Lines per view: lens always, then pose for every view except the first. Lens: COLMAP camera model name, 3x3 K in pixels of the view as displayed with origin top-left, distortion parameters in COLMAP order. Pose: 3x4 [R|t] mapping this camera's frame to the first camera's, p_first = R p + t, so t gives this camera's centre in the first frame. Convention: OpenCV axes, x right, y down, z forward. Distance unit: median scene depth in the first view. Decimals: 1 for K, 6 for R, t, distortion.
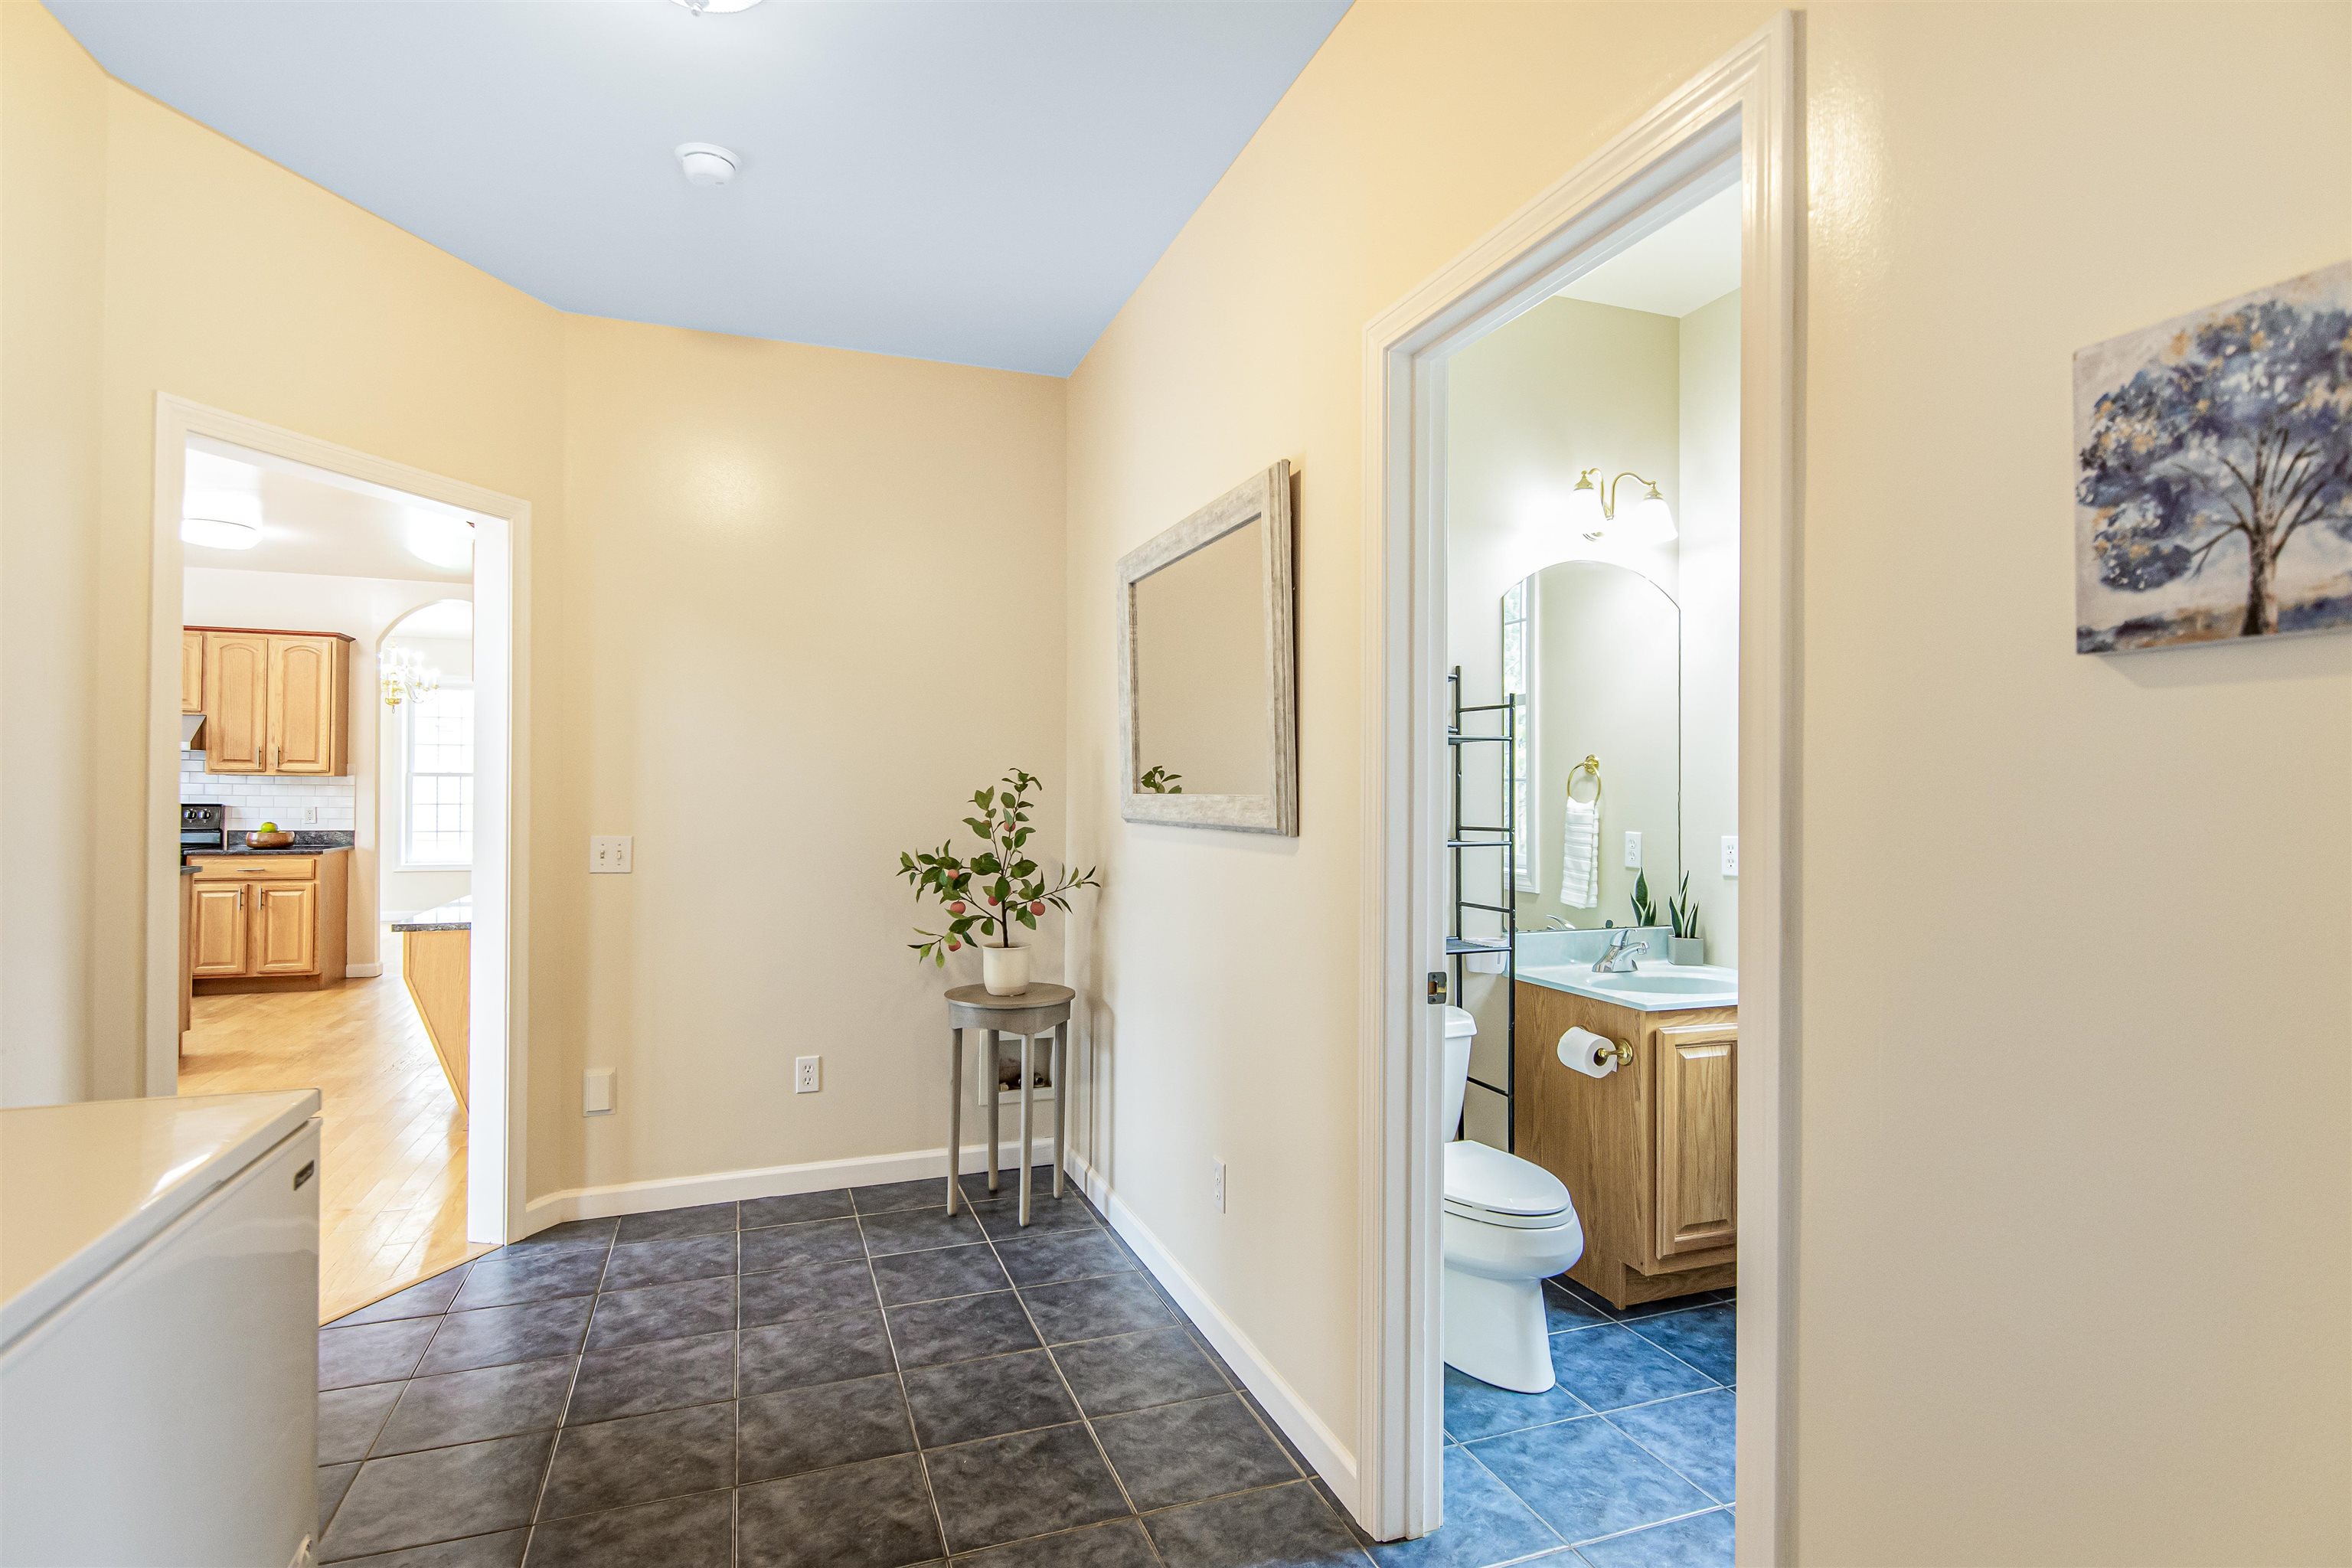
lens RADIAL K [[1156.6, 0, 1193.4], [0, 1156.6, 789.7], [0, 0, 1]] dist [-0.009433, -0.007686]
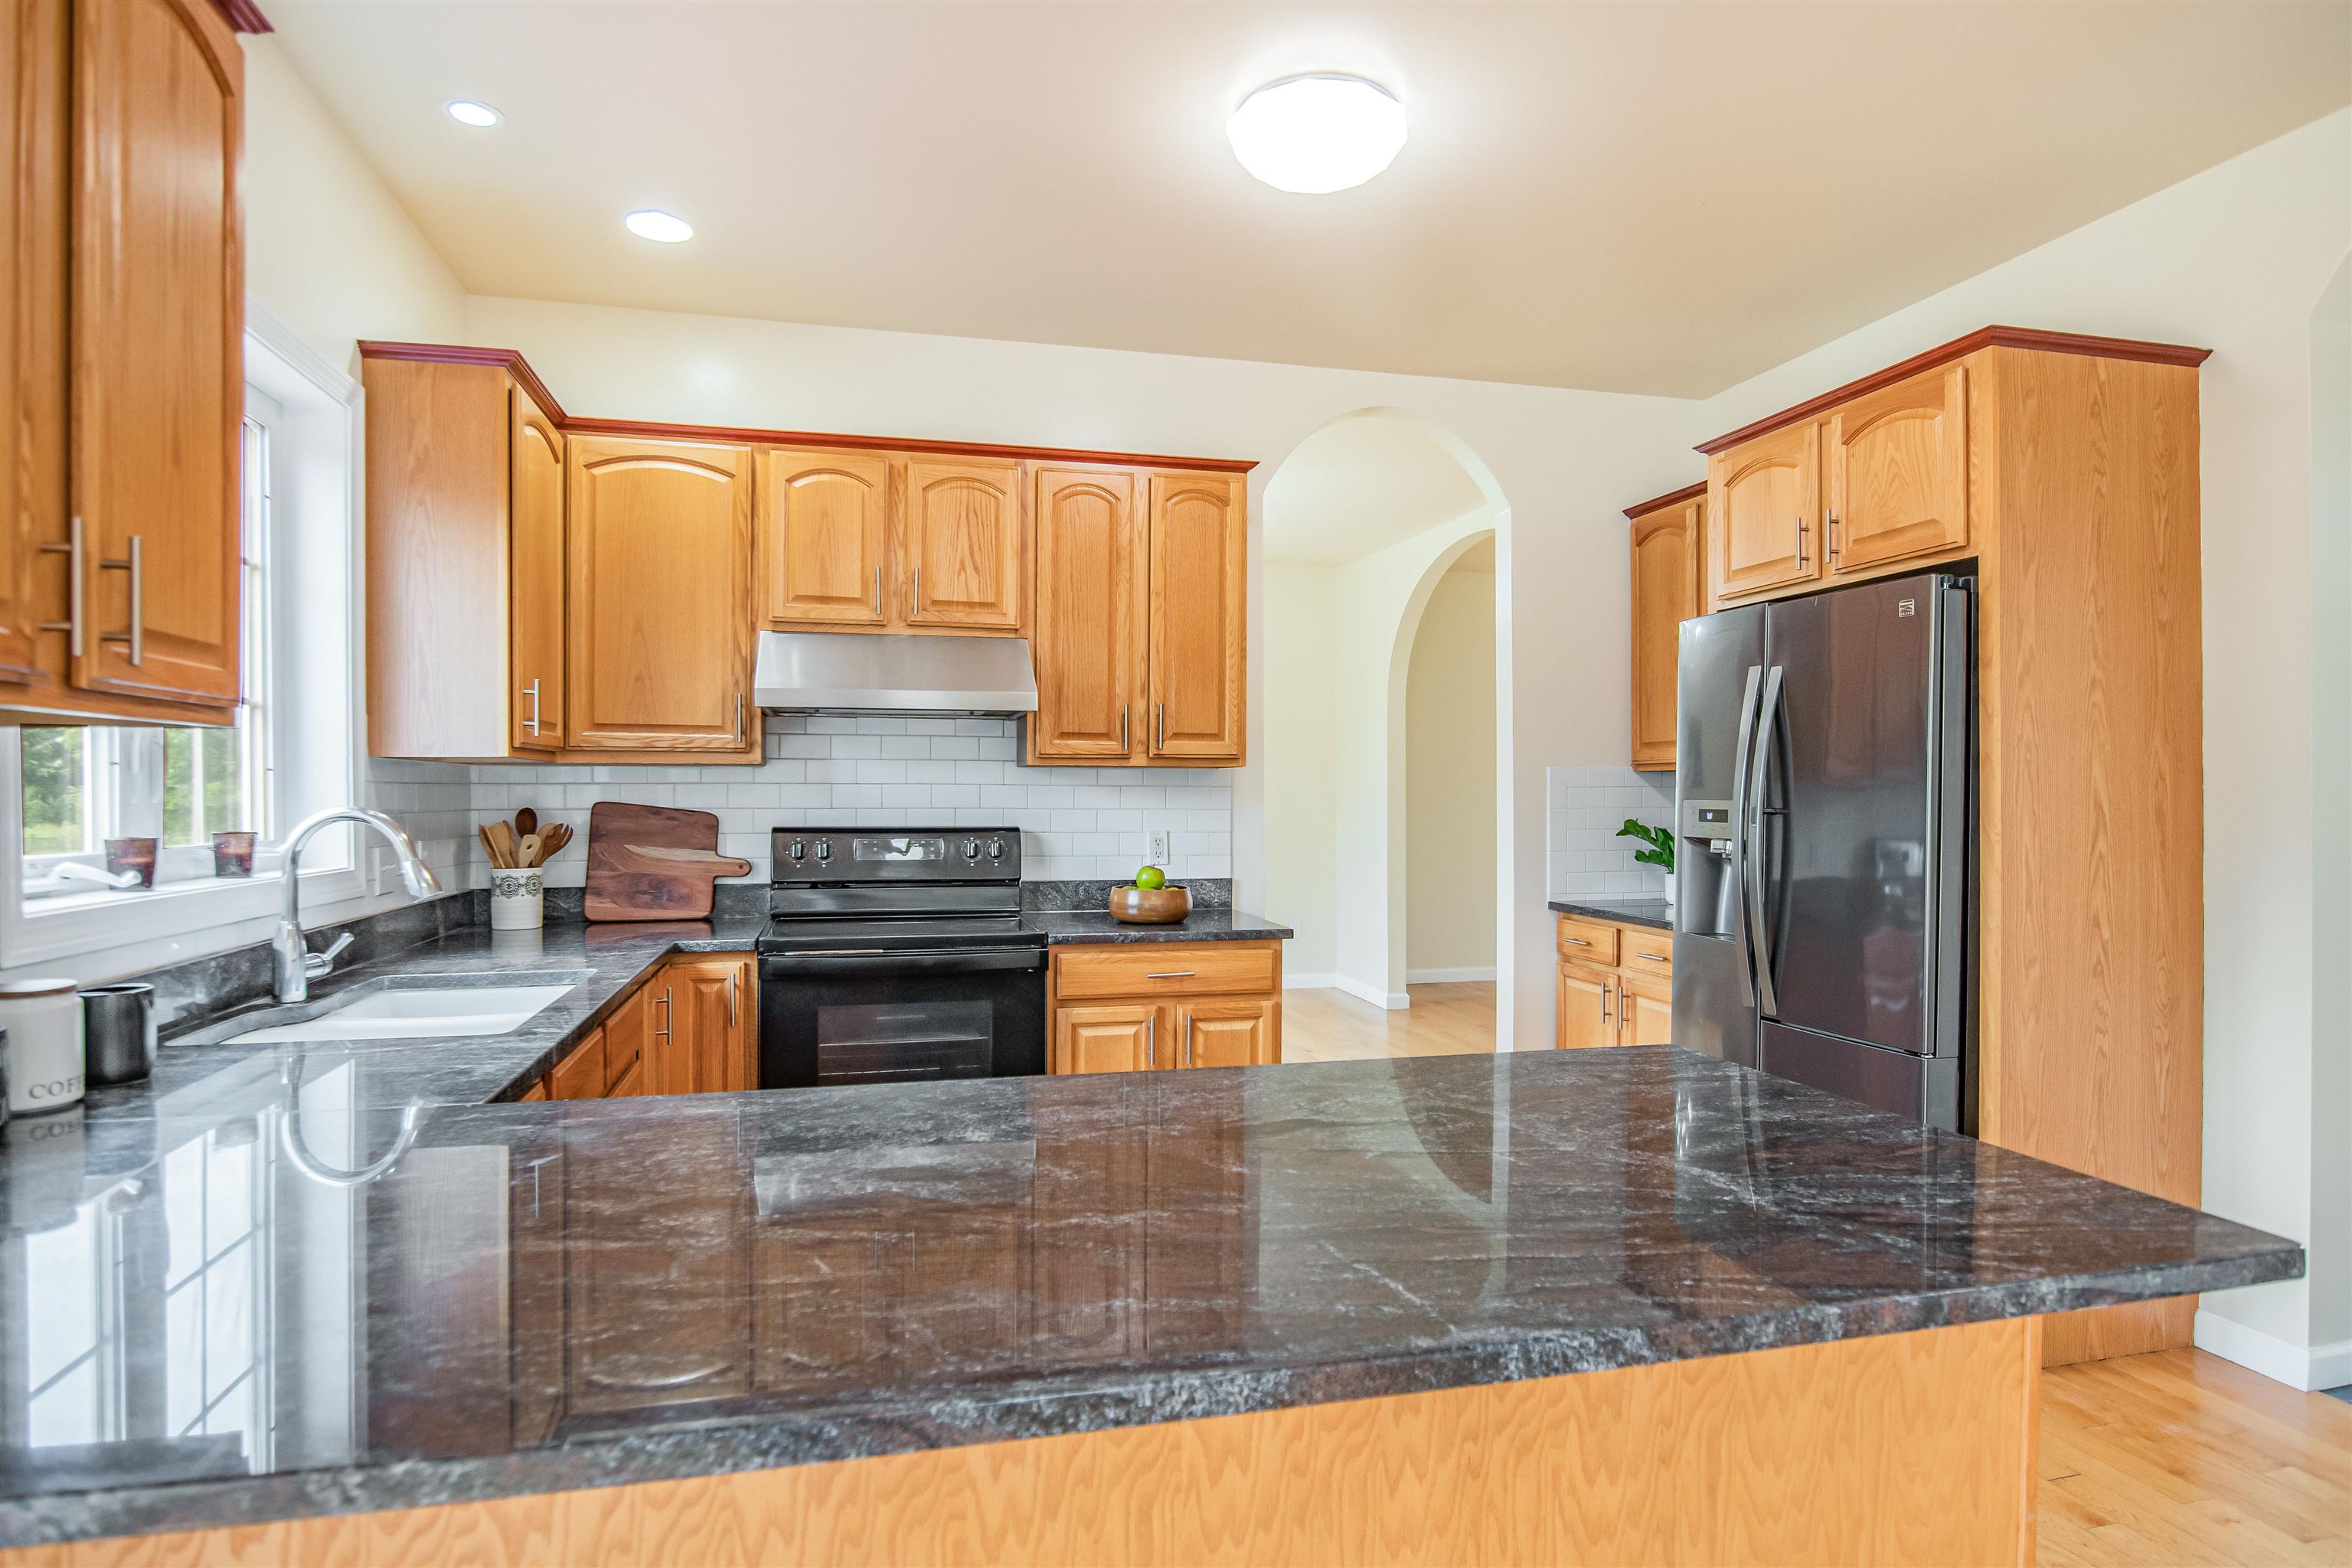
lens RADIAL K [[1310.1, 0, 1171.6], [0, 1310.1, 787.8], [0, 0, 1]] dist [0.000437, 0.000110]
pose [[0.989945, -0.009473, -0.141134, -0.717902], [0.009031, 0.999952, -0.003771, -0.001554], [0.141163, 0.002458, 0.989983, 0.470154]]
